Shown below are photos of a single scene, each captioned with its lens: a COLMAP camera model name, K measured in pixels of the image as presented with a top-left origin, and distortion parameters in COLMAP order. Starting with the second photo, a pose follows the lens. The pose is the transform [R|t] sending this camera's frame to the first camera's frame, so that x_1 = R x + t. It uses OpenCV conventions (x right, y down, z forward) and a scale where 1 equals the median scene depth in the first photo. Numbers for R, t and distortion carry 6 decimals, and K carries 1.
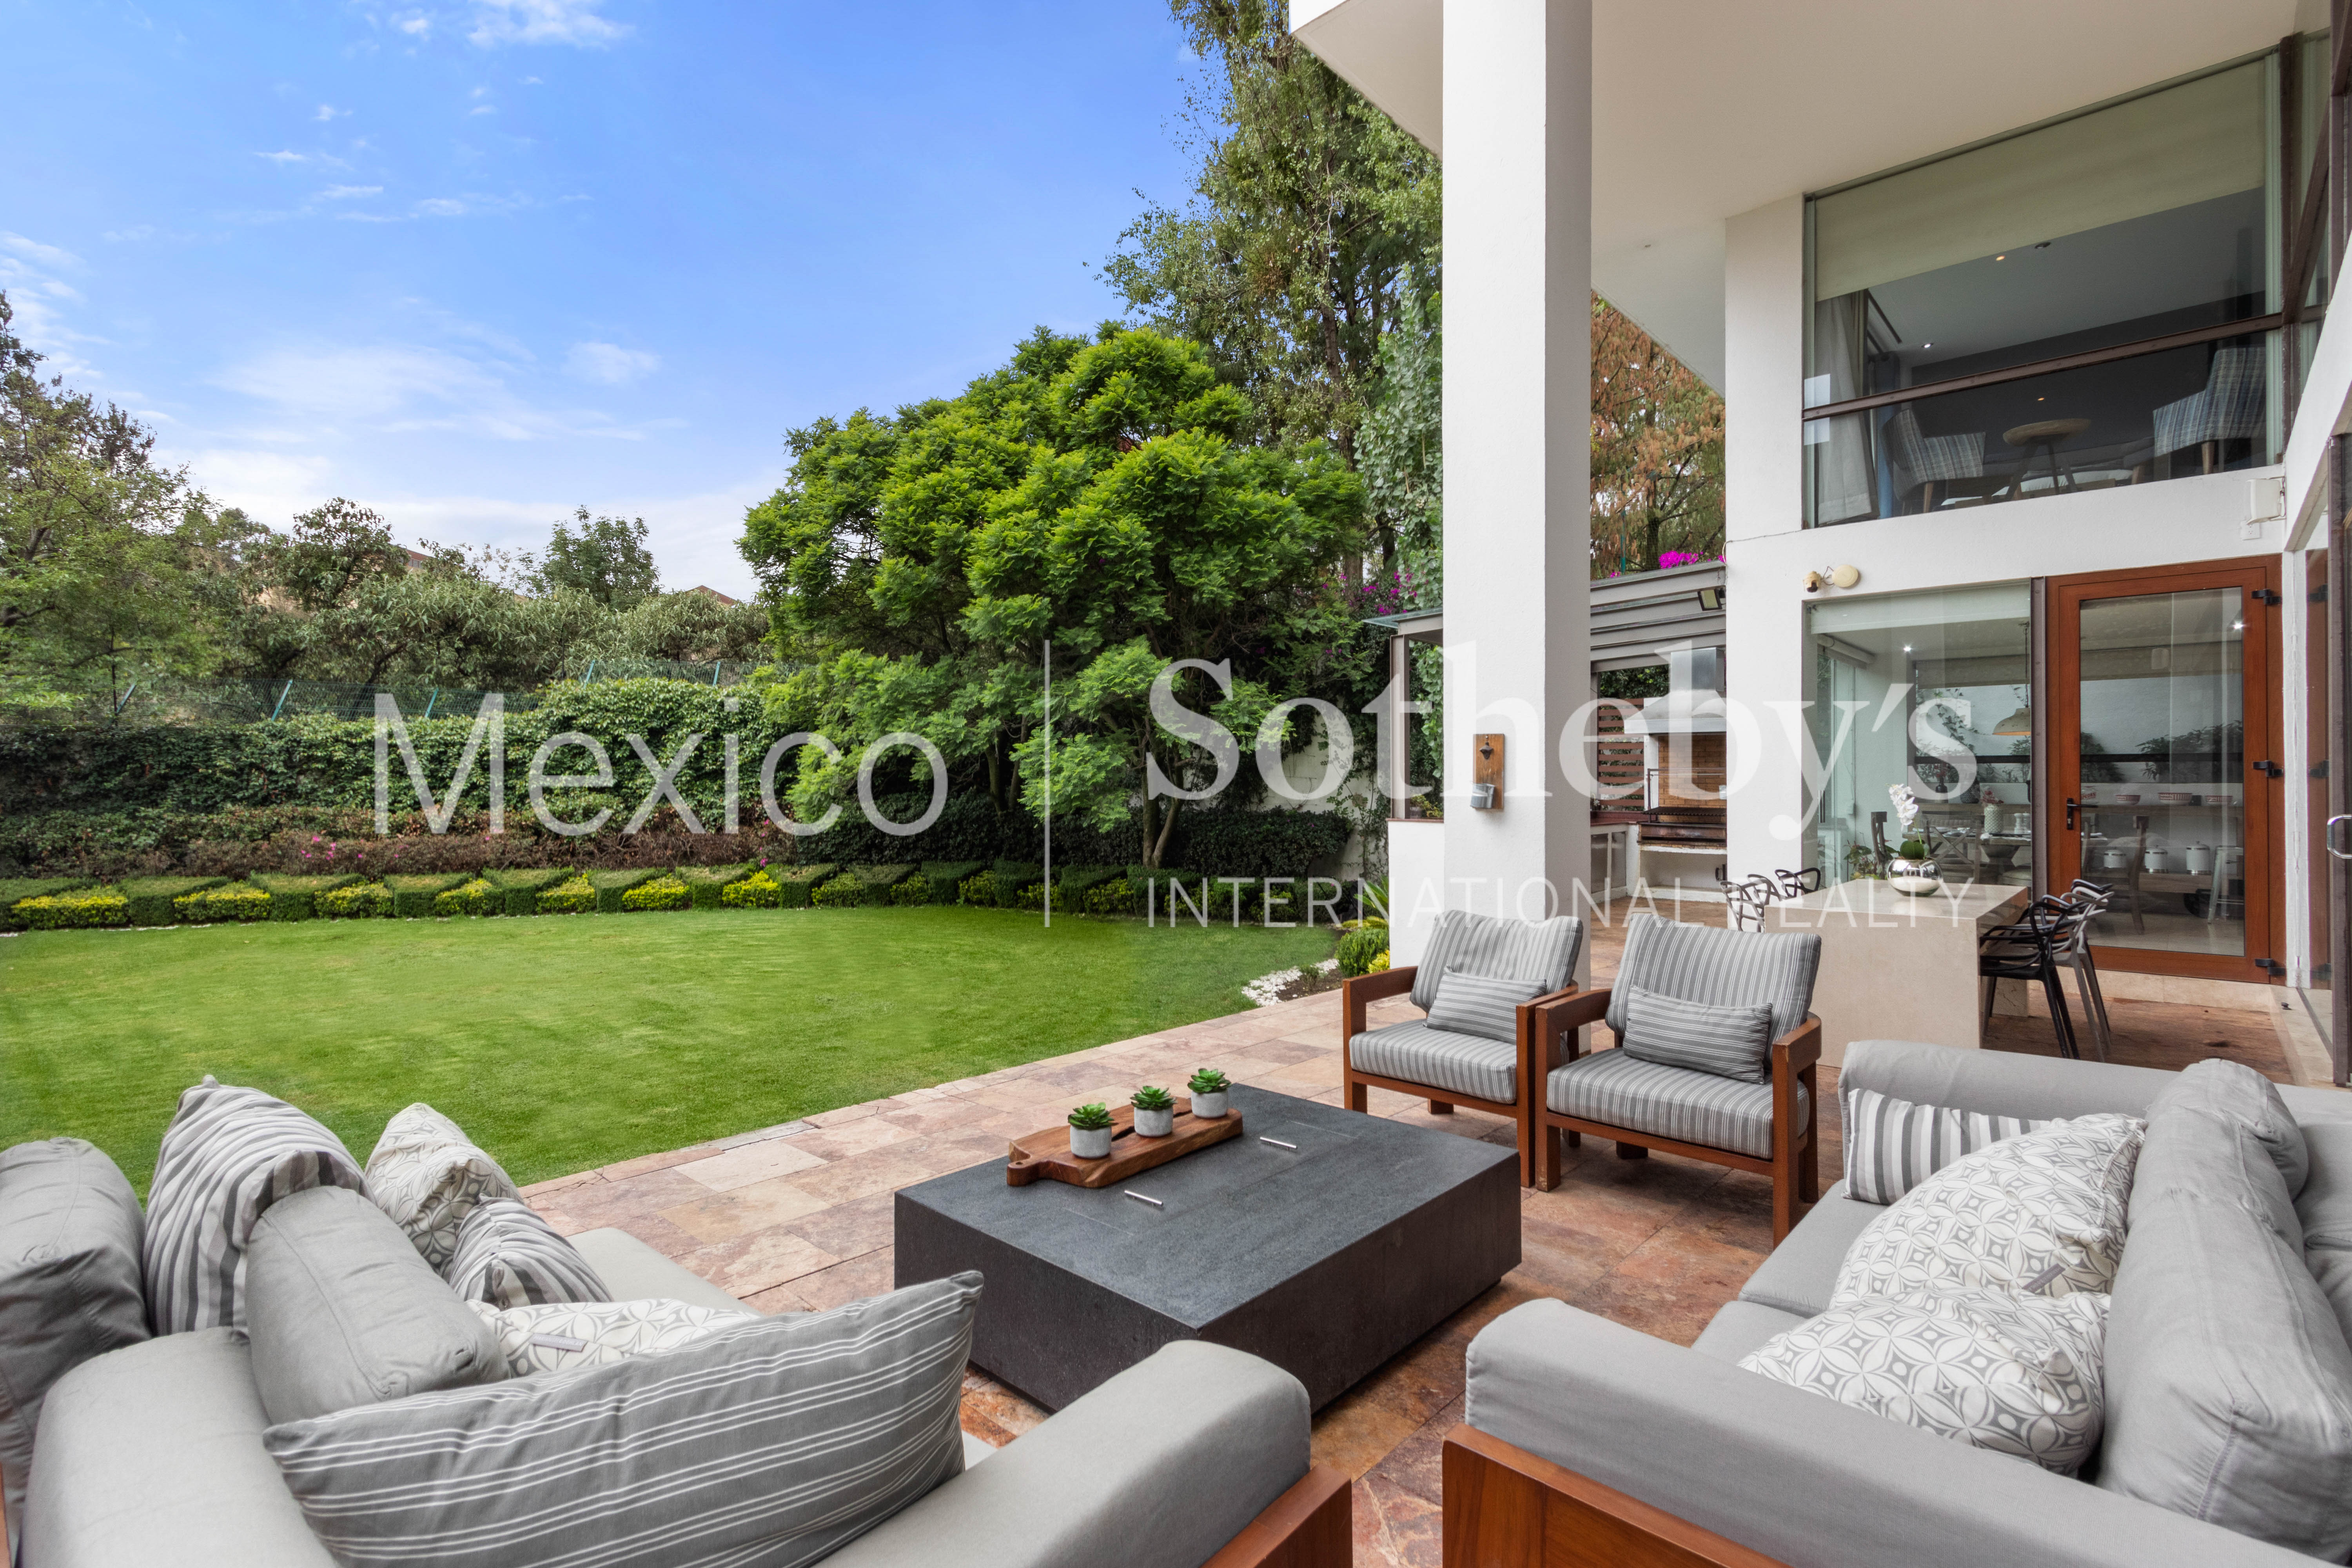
lens RADIAL K [[1091.9, 0, 1163.9], [0, 1091.9, 765.9], [0, 0, 1]] dist [0.014038, 0.000203]
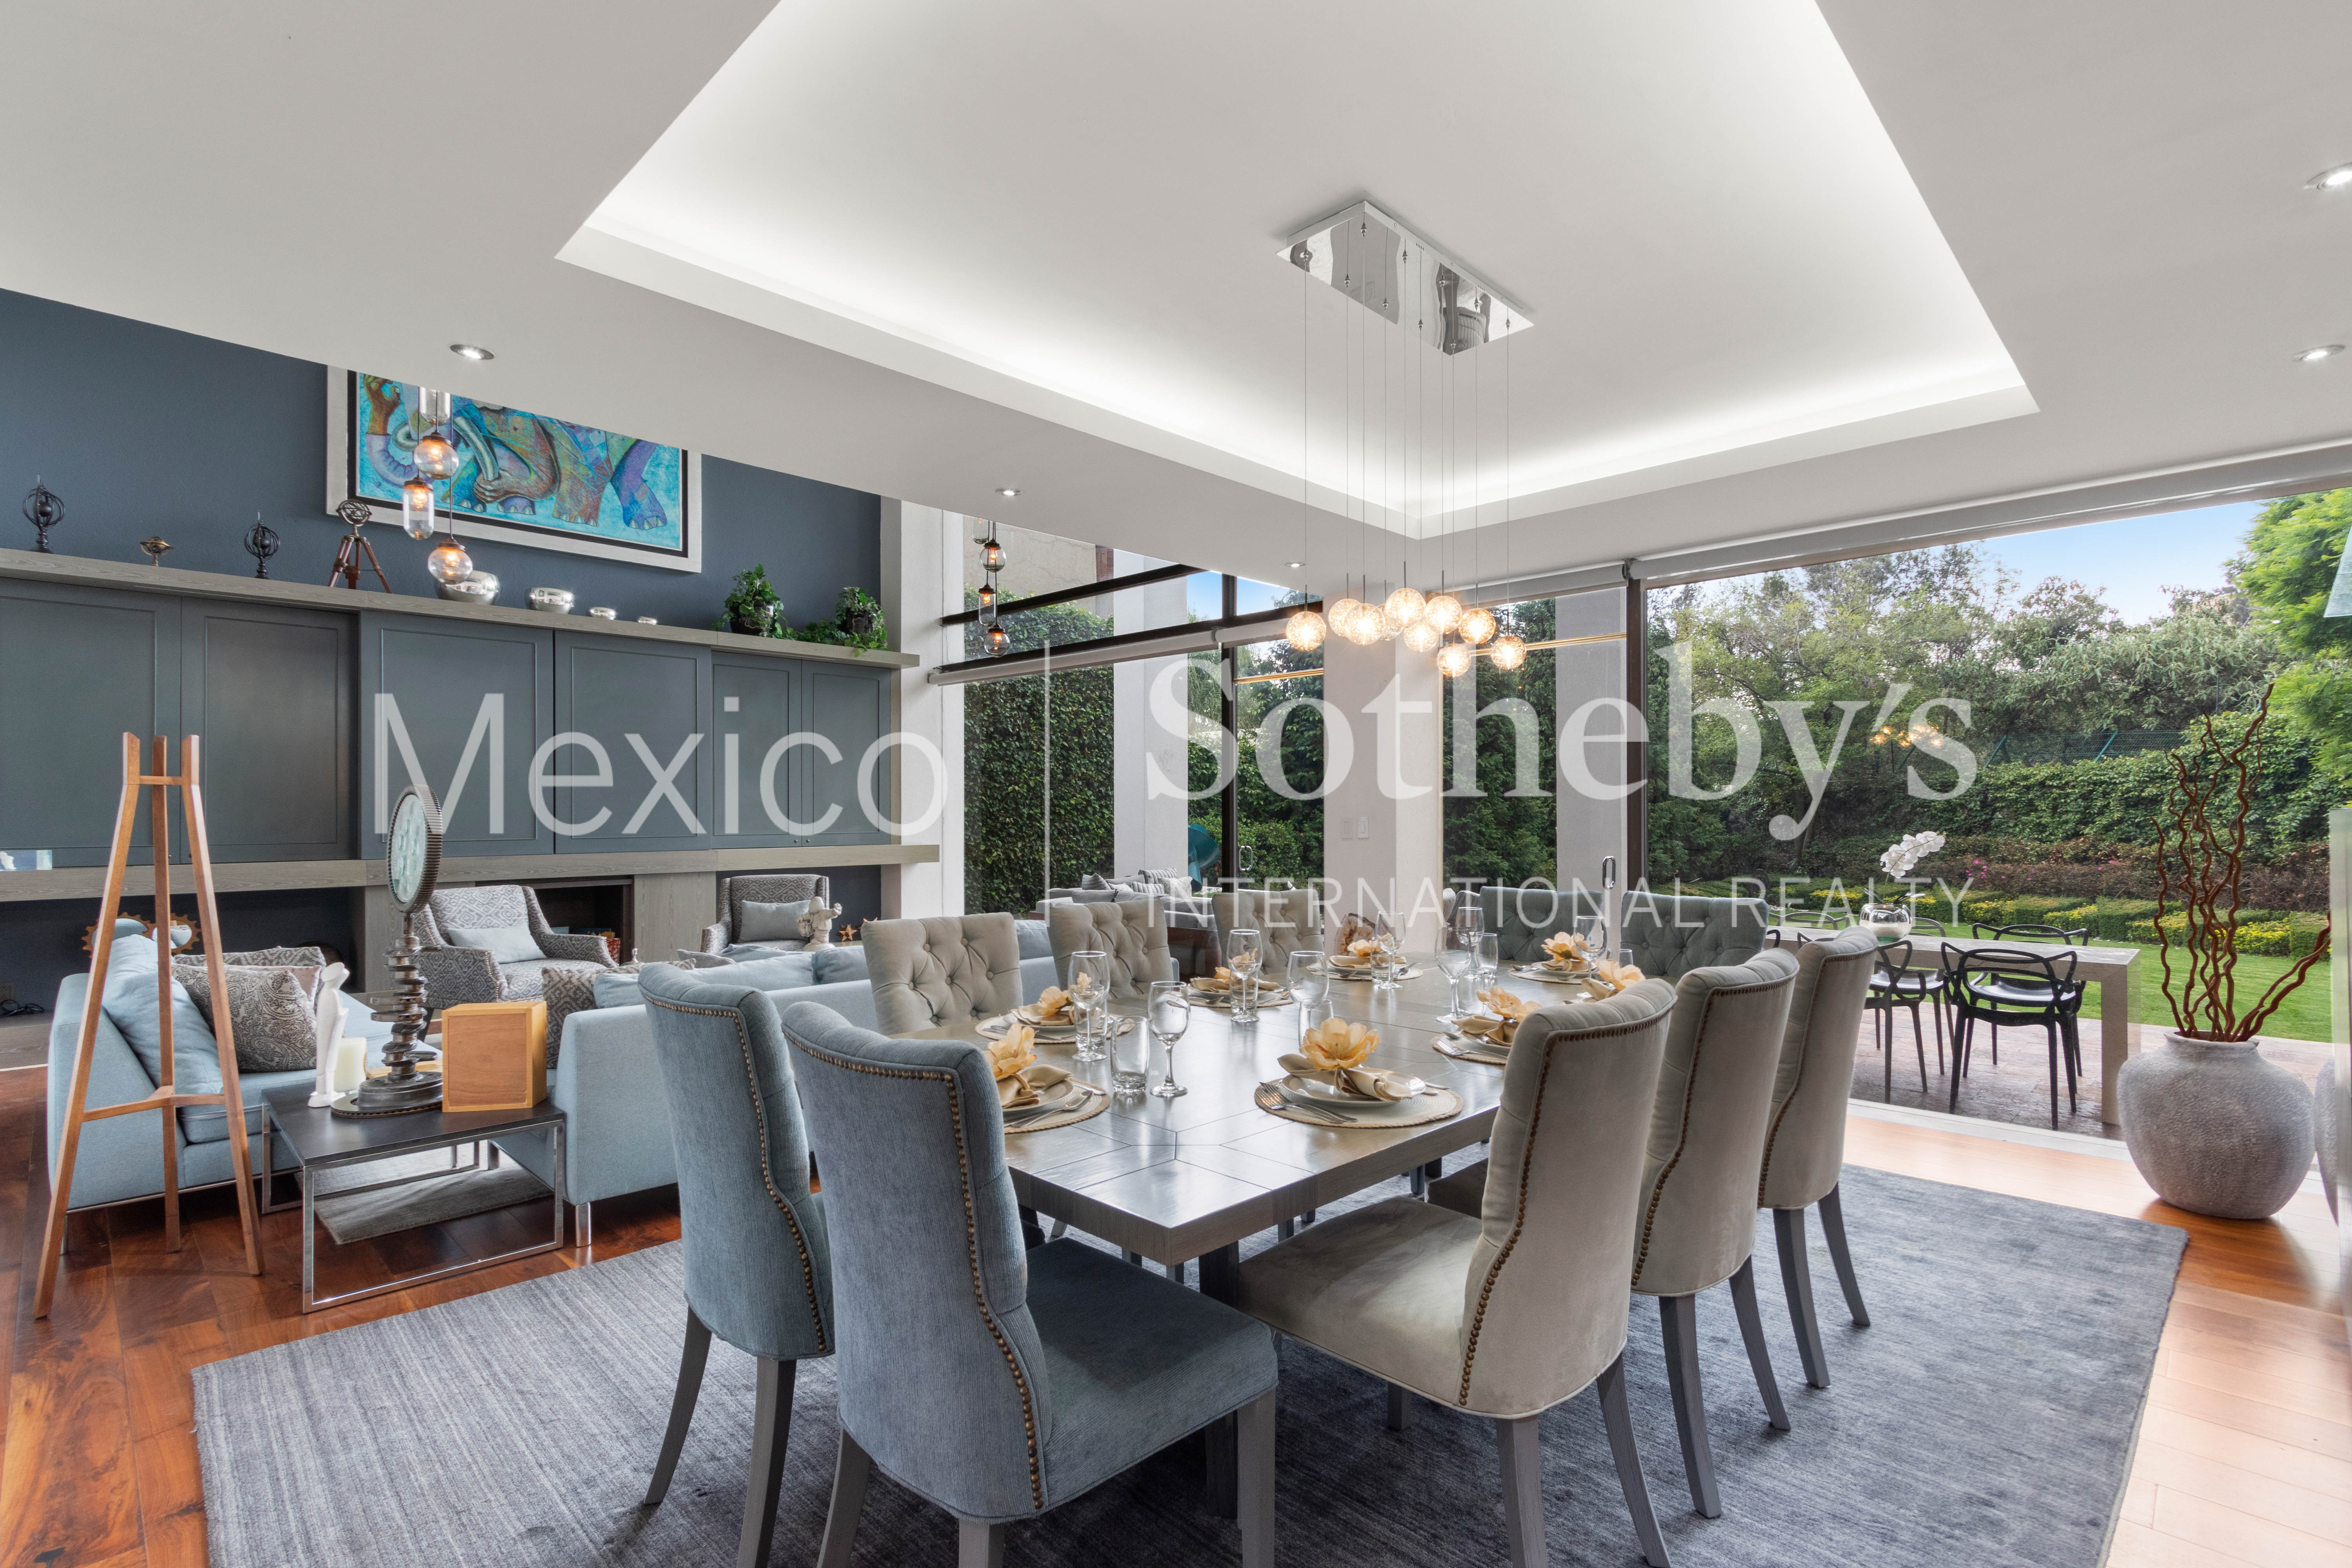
lens RADIAL K [[1080.0, 0, 1200.2], [0, 1080.0, 810.2], [0, 0, 1]] dist [0.014150, -0.000176]
pose [[-0.017867, -0.005018, -0.999828, 0.505175], [0.018364, 0.999817, -0.005347, -0.003250], [0.999672, -0.018456, -0.017772, 0.118584]]
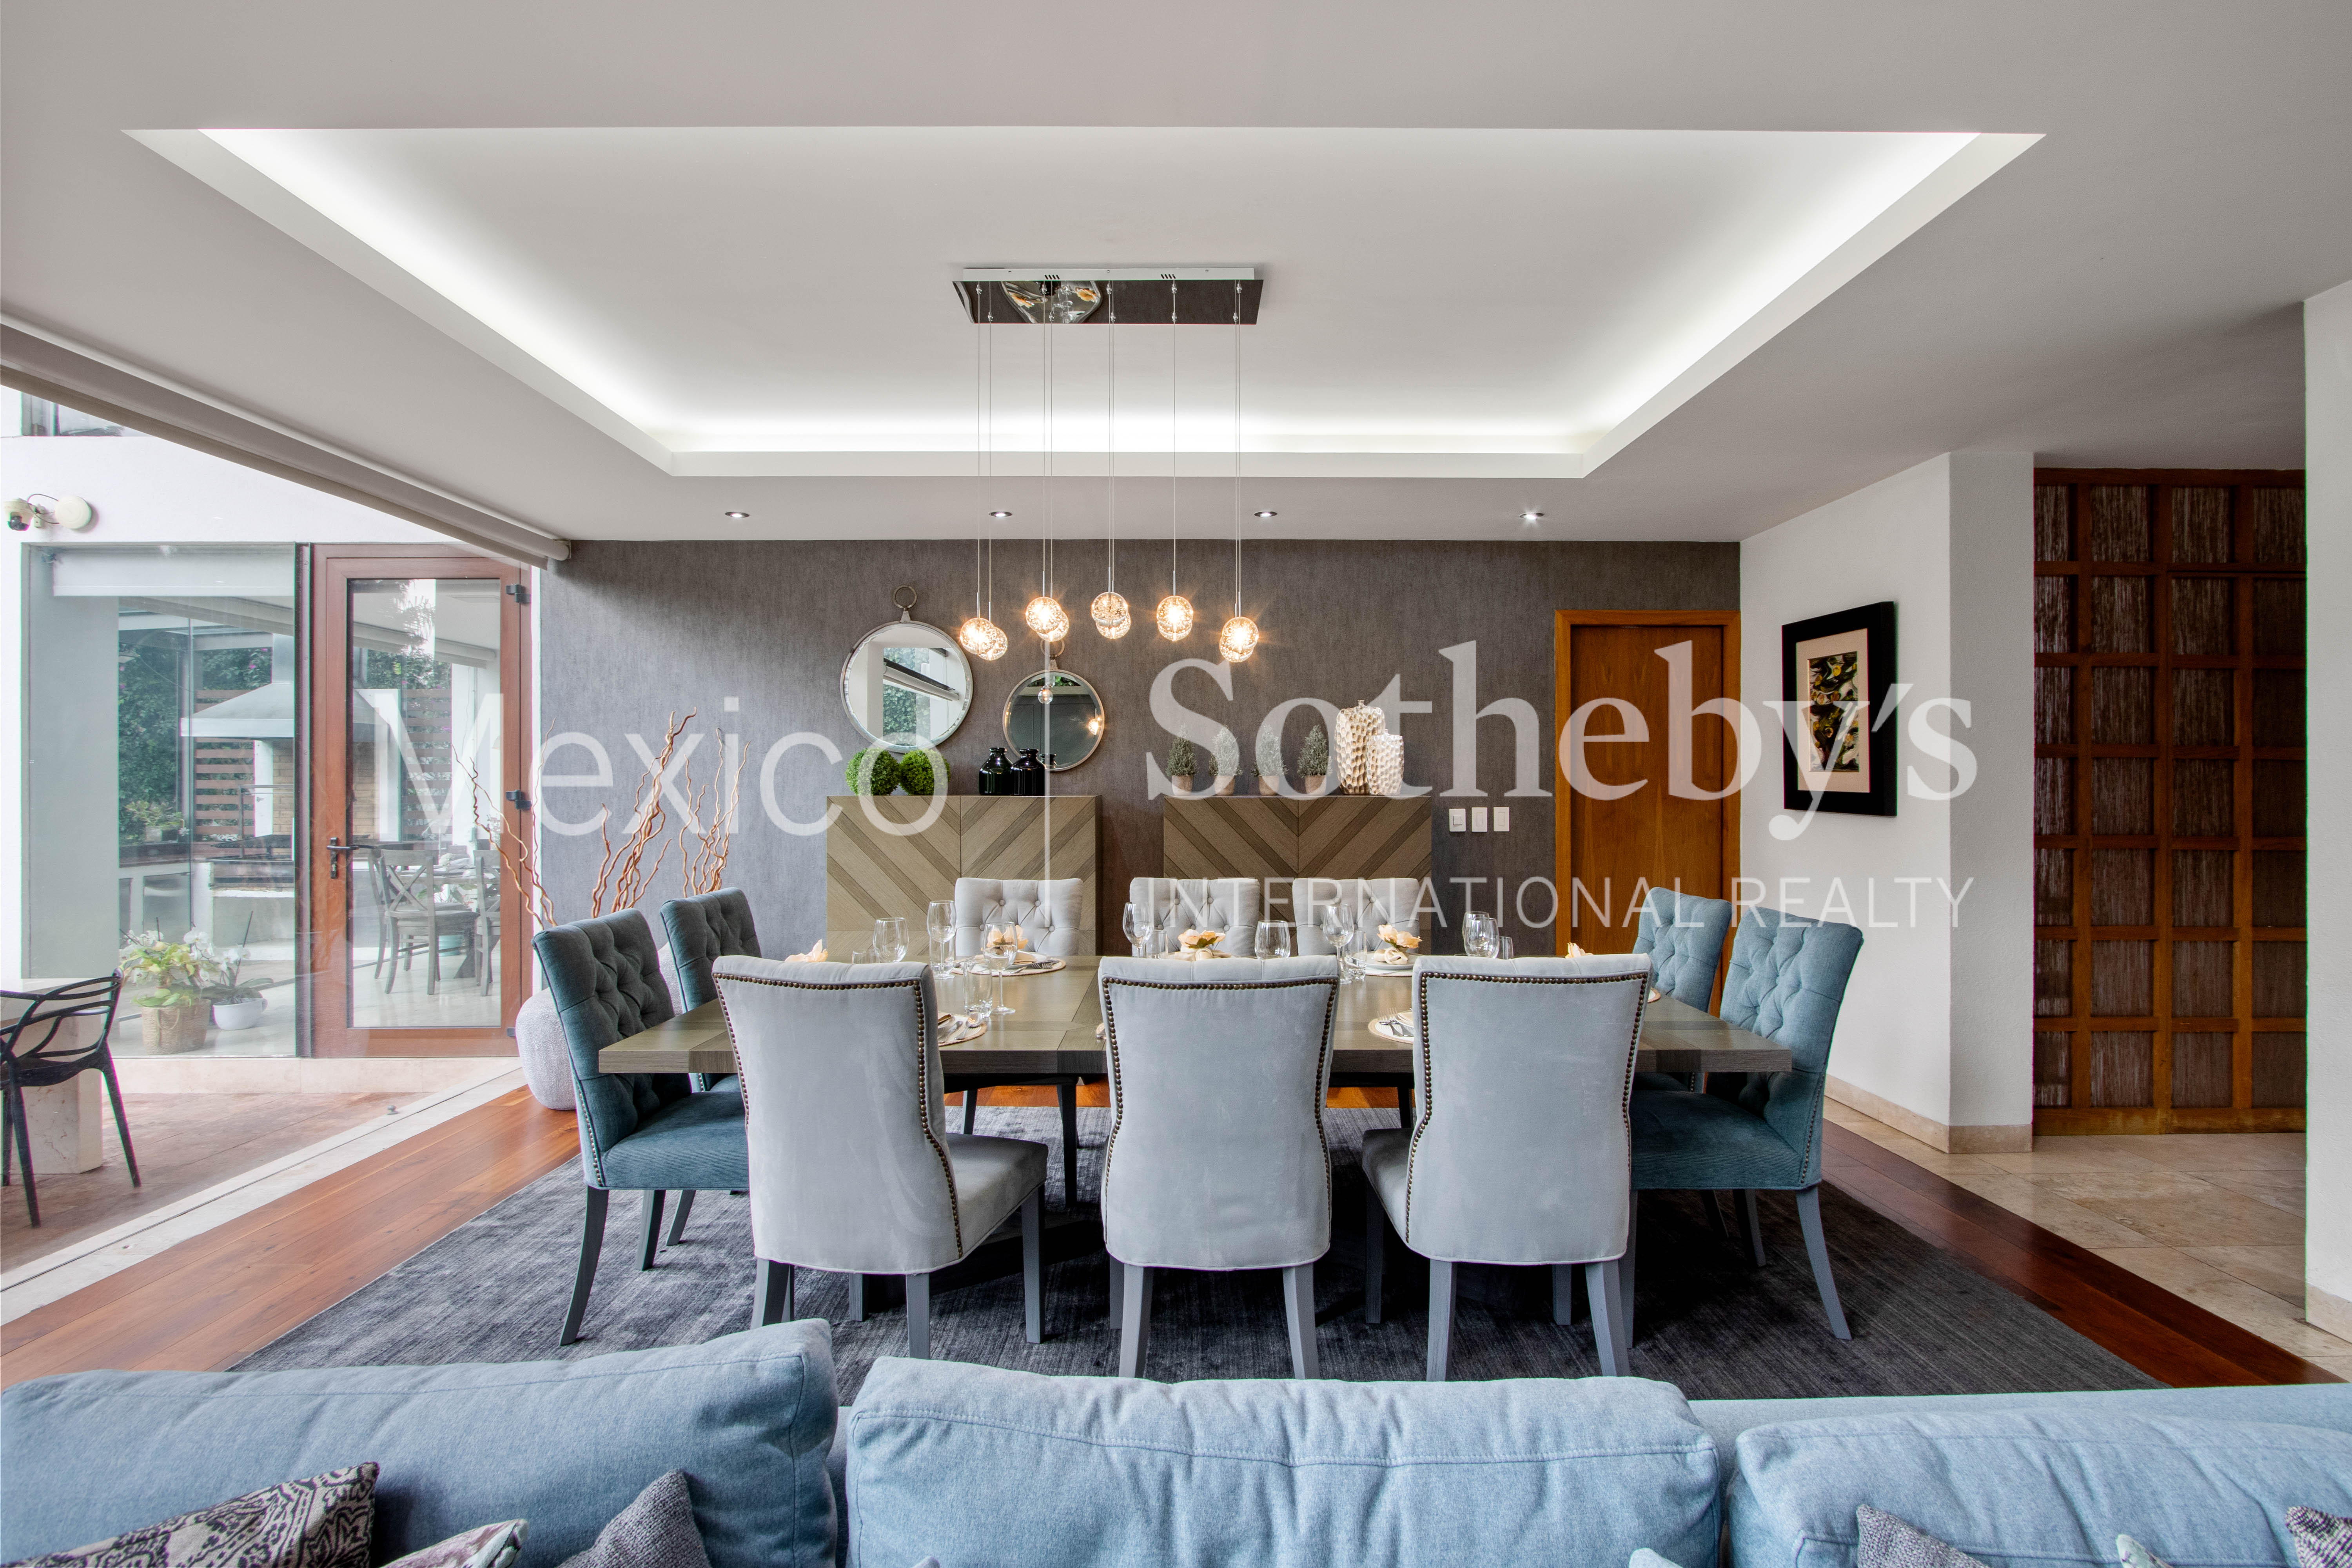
lens RADIAL K [[1087.9, 0, 1192.5], [0, 1087.9, 792.4], [0, 0, 1]] dist [-0.016304, 0.000337]
pose [[0.717019, -0.009947, 0.696983, 0.257159], [-0.007570, 0.999728, 0.022055, -0.008184], [-0.697013, -0.021090, 0.716748, 0.022495]]
